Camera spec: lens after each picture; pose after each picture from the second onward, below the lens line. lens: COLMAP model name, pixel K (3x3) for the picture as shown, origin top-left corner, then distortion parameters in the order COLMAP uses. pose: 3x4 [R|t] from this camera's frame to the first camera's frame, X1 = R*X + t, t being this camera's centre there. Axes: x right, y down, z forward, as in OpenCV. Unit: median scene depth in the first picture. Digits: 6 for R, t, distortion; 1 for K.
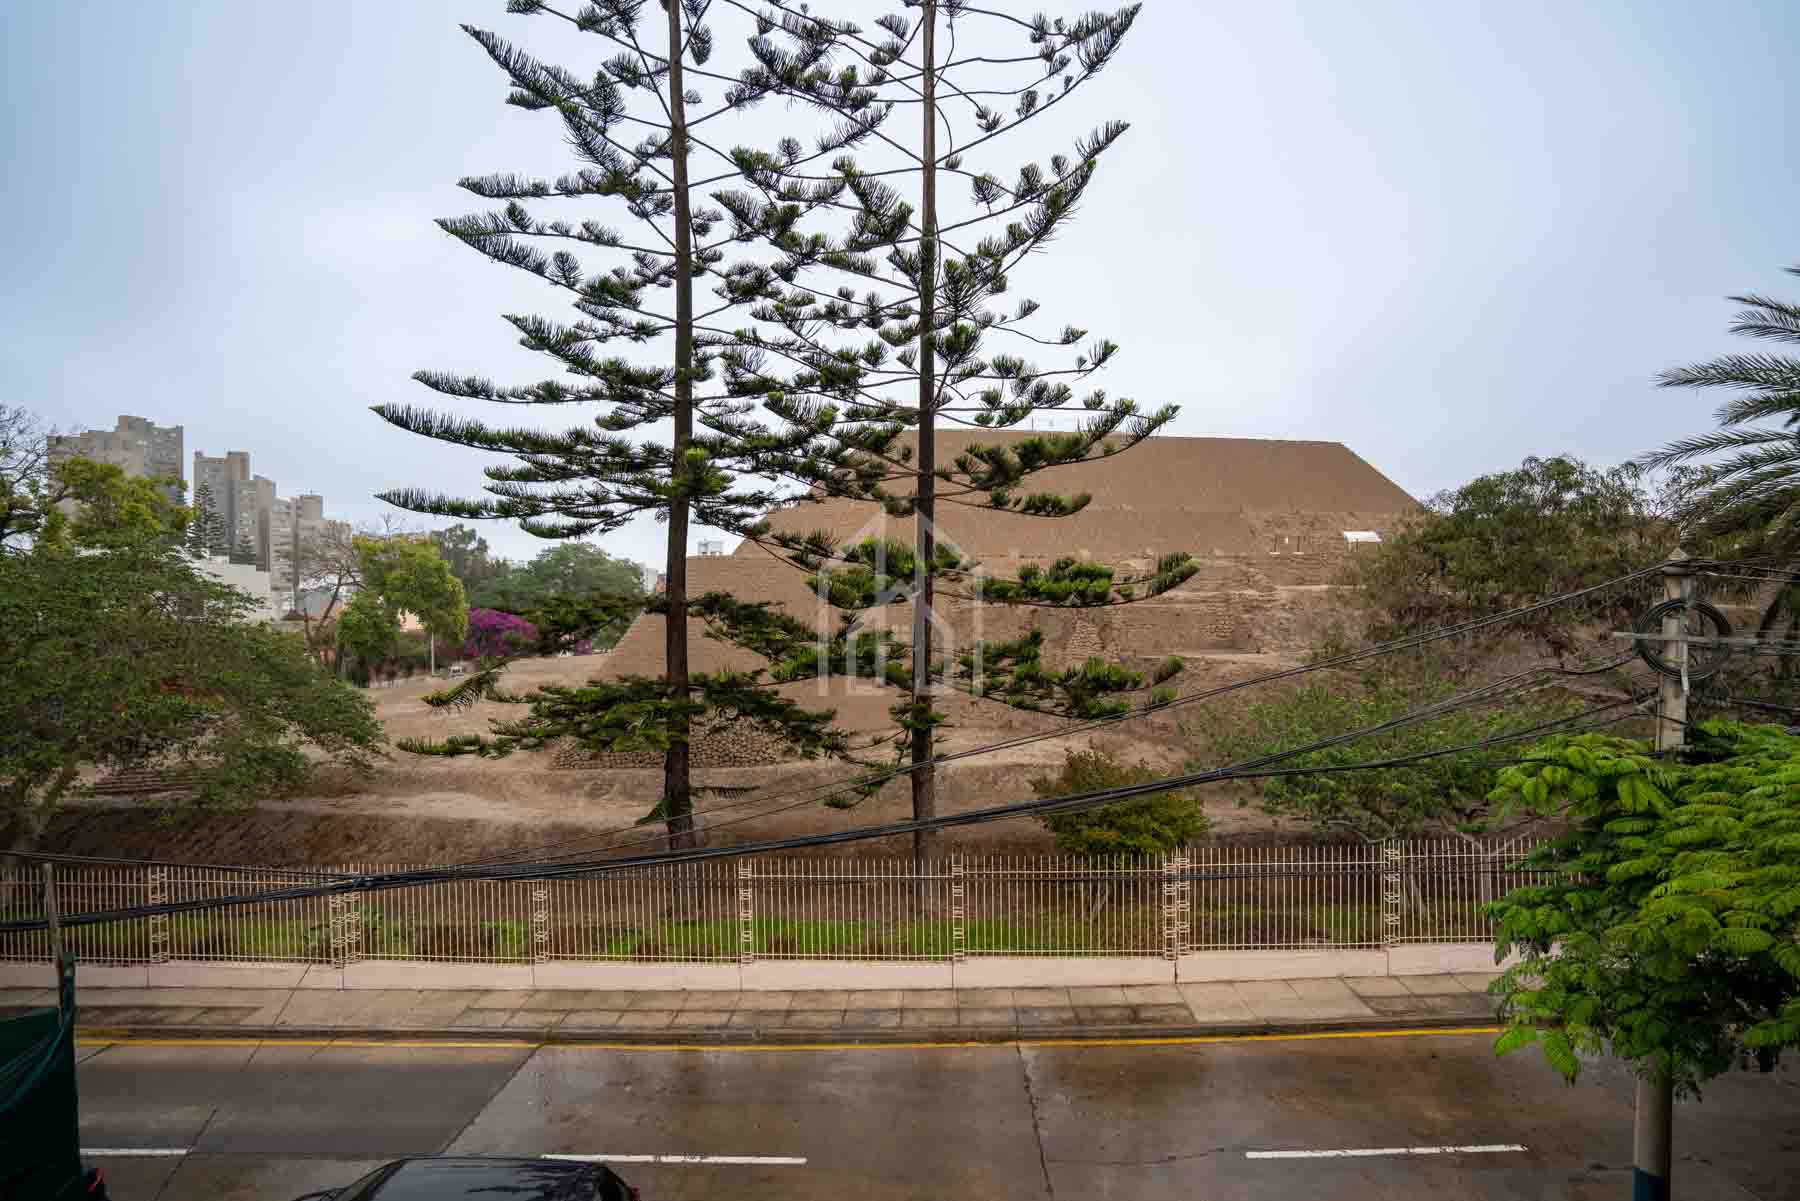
lens RADIAL K [[824.7, 0, 909.4], [0, 824.7, 606.1], [0, 0, 1]] dist [-0.045214, 0.015496]
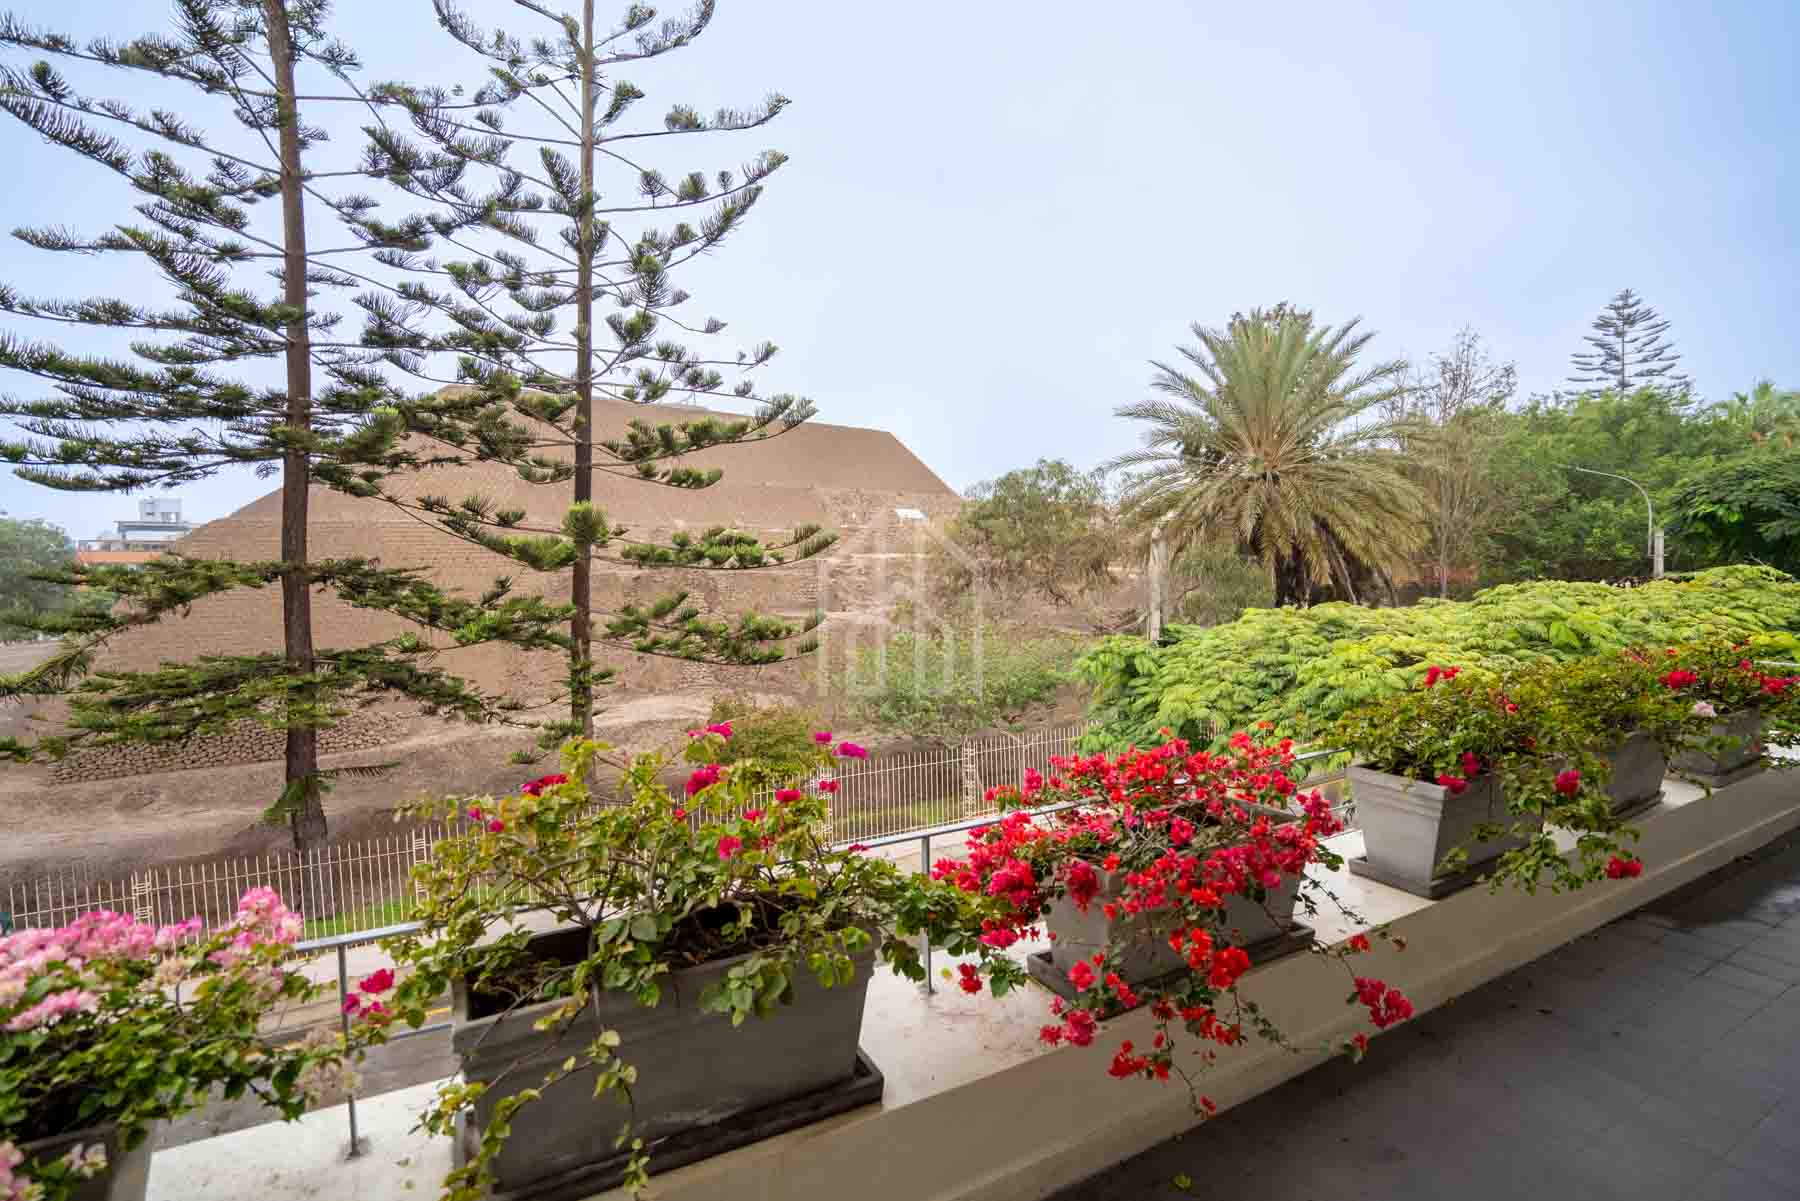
lens RADIAL K [[824.7, 0, 907.0], [0, 824.7, 610.1], [0, 0, 1]] dist [-0.045214, 0.015496]
pose [[0.860113, -0.030825, 0.509171, -0.162347], [0.010437, 0.999027, 0.042850, 0.009942], [-0.509997, -0.031542, 0.859598, -0.104119]]
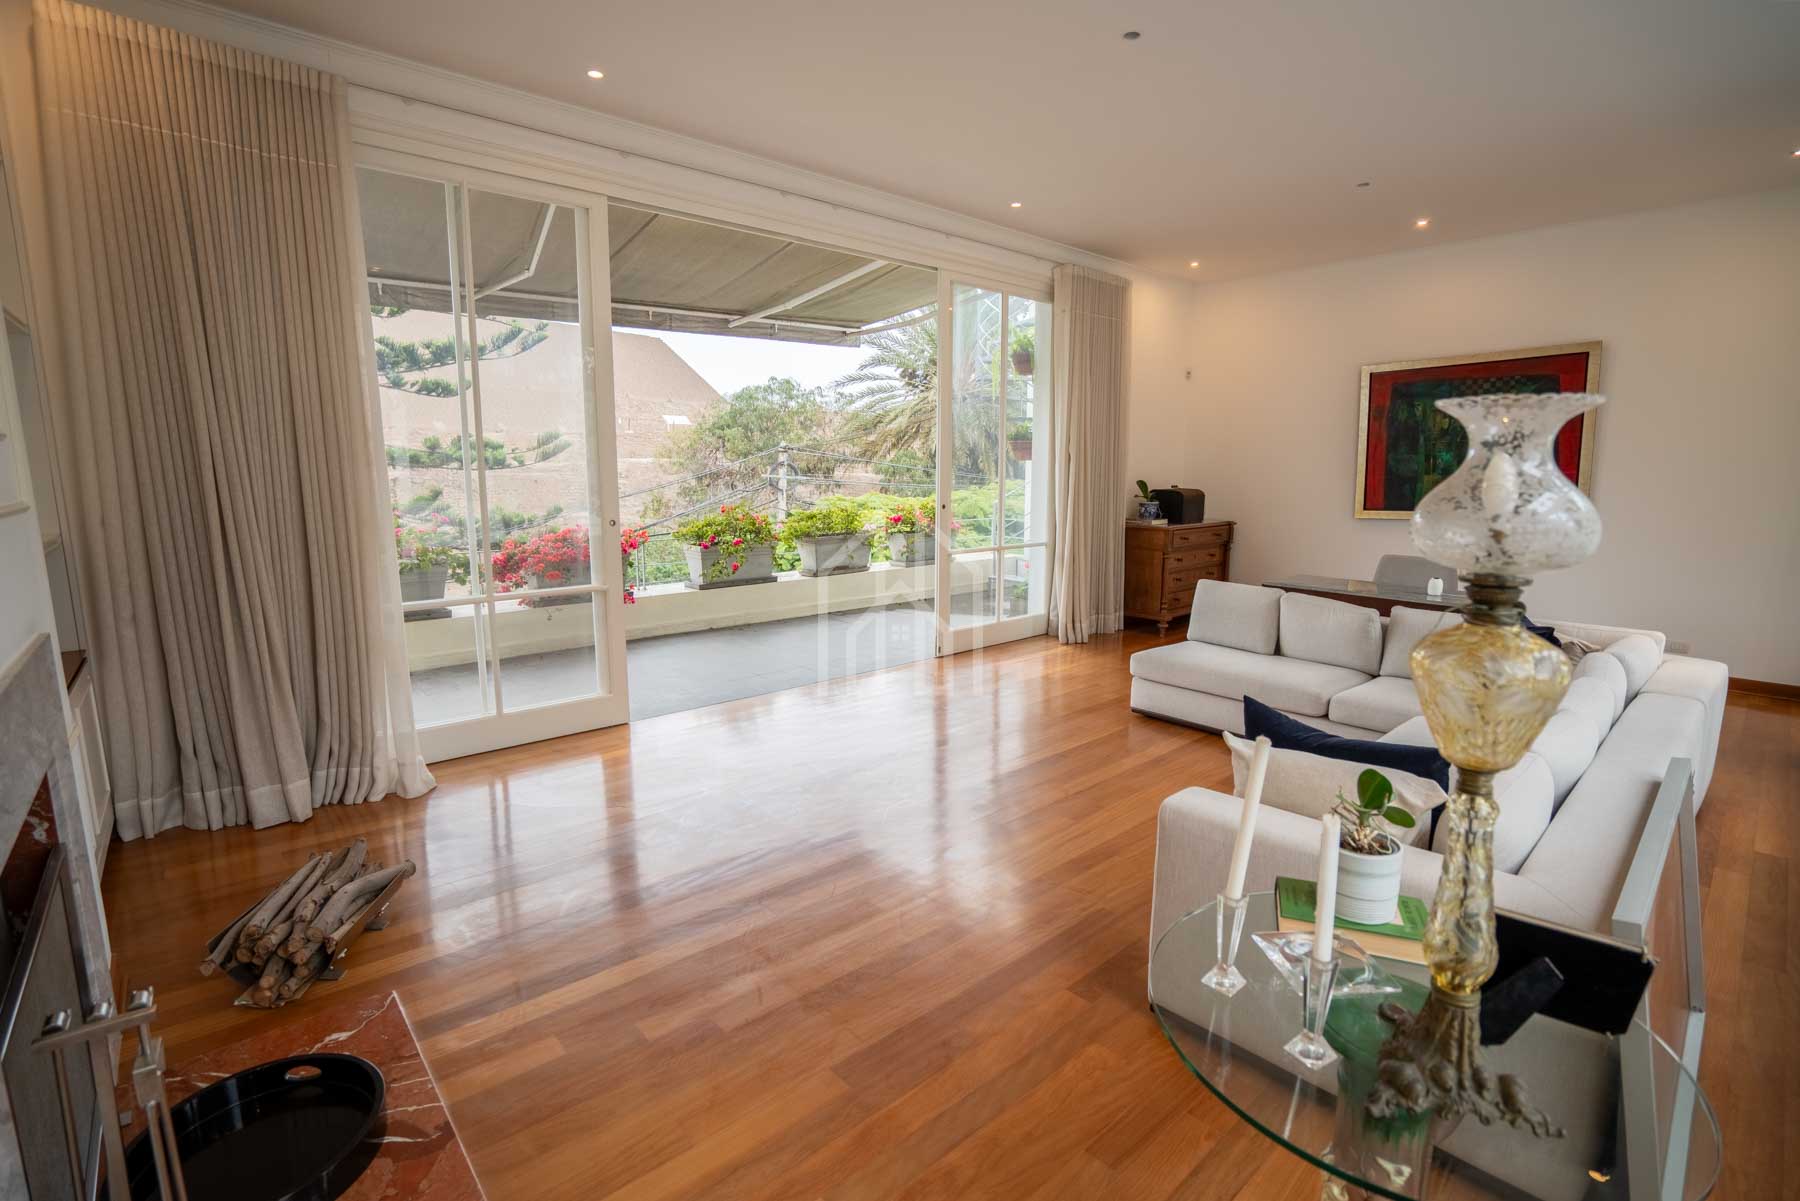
lens RADIAL K [[824.7, 0, 885.9], [0, 824.7, 604.3], [0, 0, 1]] dist [-0.045214, 0.015496]
pose [[0.733731, -0.099214, 0.672157, -0.211651], [-0.002009, 0.988960, 0.148169, 0.017961], [-0.679437, -0.110067, 0.725431, -0.411713]]
